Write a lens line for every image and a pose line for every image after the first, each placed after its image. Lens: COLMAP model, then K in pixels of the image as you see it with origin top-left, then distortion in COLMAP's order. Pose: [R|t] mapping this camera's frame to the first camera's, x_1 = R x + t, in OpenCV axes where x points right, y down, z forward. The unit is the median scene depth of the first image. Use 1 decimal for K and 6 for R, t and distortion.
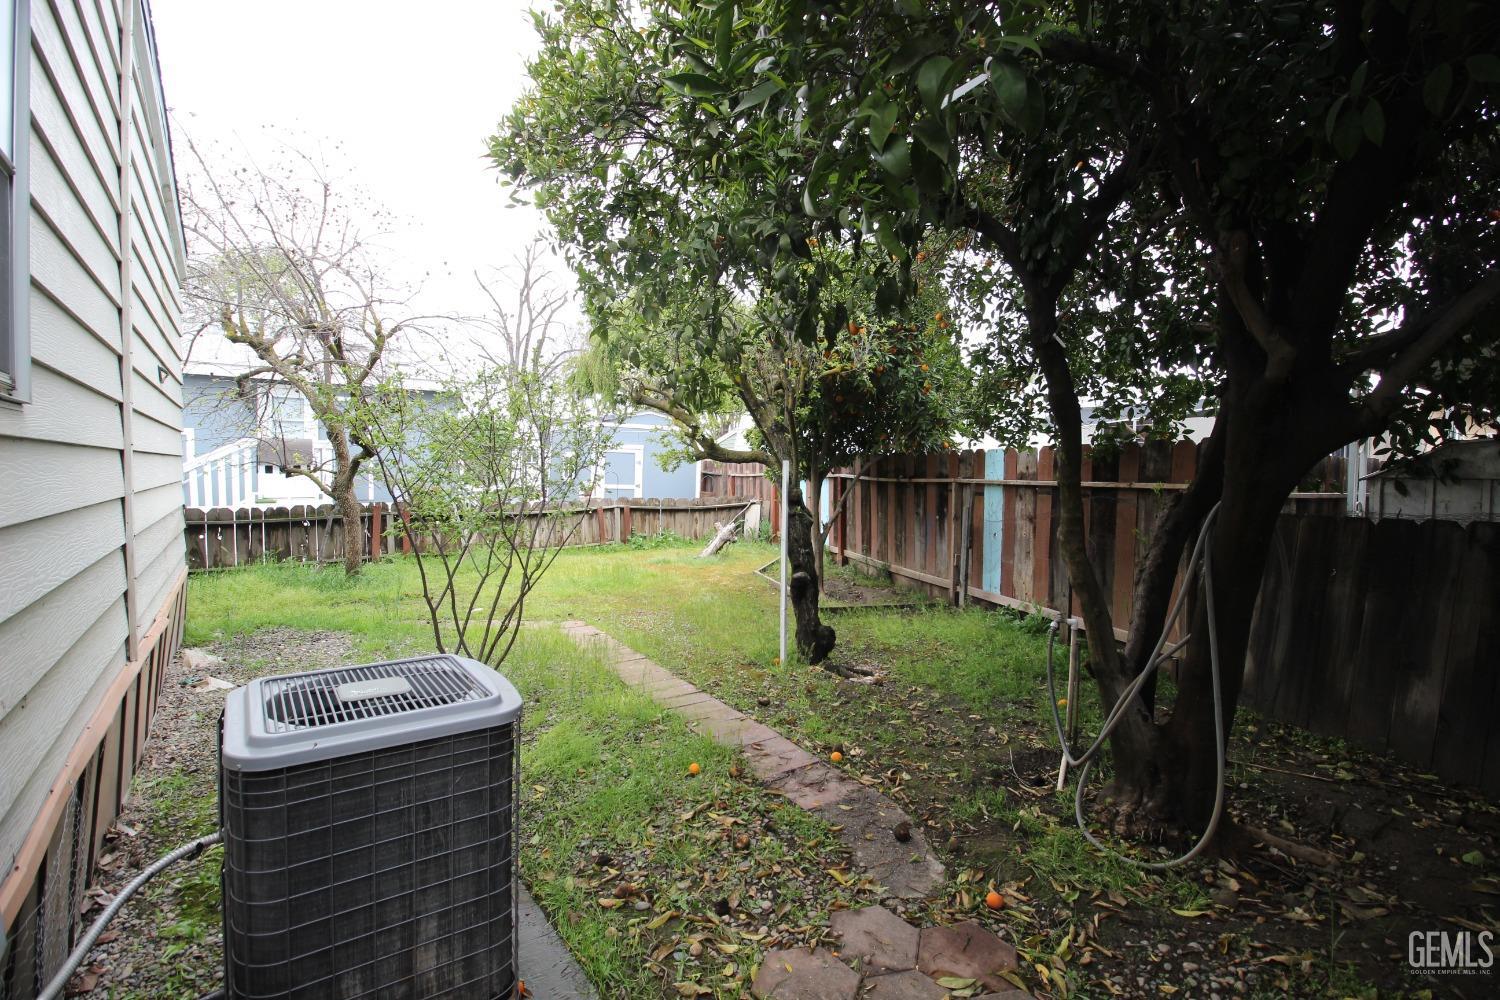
lens RADIAL K [[688.1, 0, 762.2], [0, 688.1, 499.1], [0, 0, 1]] dist [-0.001229, -0.010998]
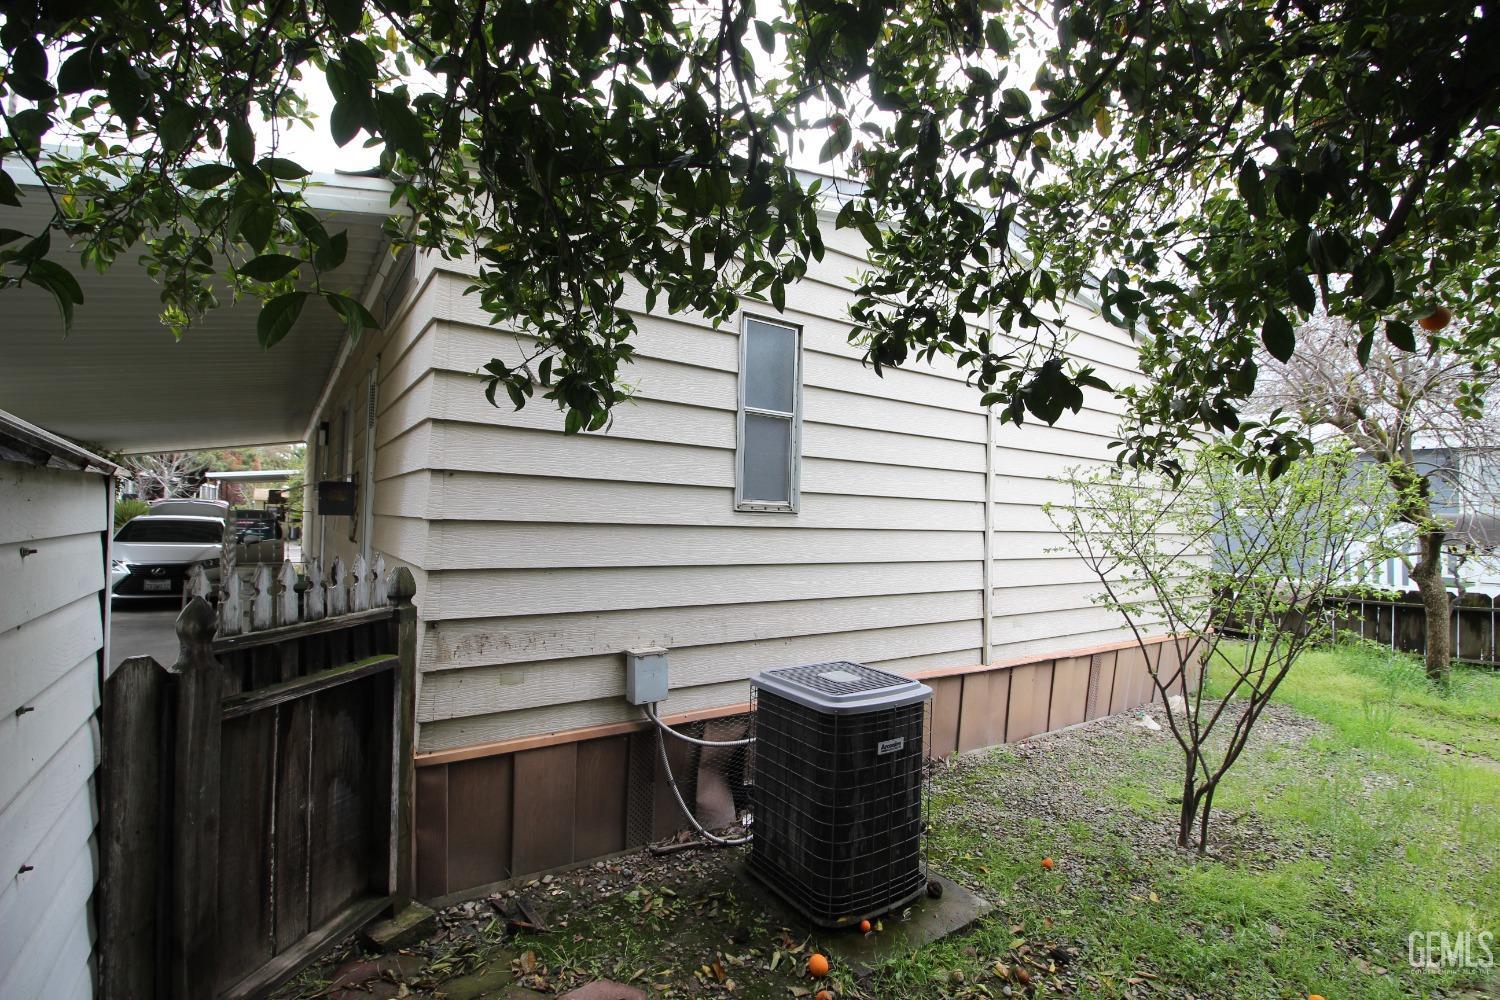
lens RADIAL K [[688.1, 0, 762.2], [0, 688.1, 499.1], [0, 0, 1]] dist [-0.001229, -0.010998]
pose [[-0.040613, -0.048089, -0.998017, 0.561293], [-0.061378, 0.997075, -0.045546, -0.036509], [0.997288, 0.059407, -0.043446, 0.415649]]
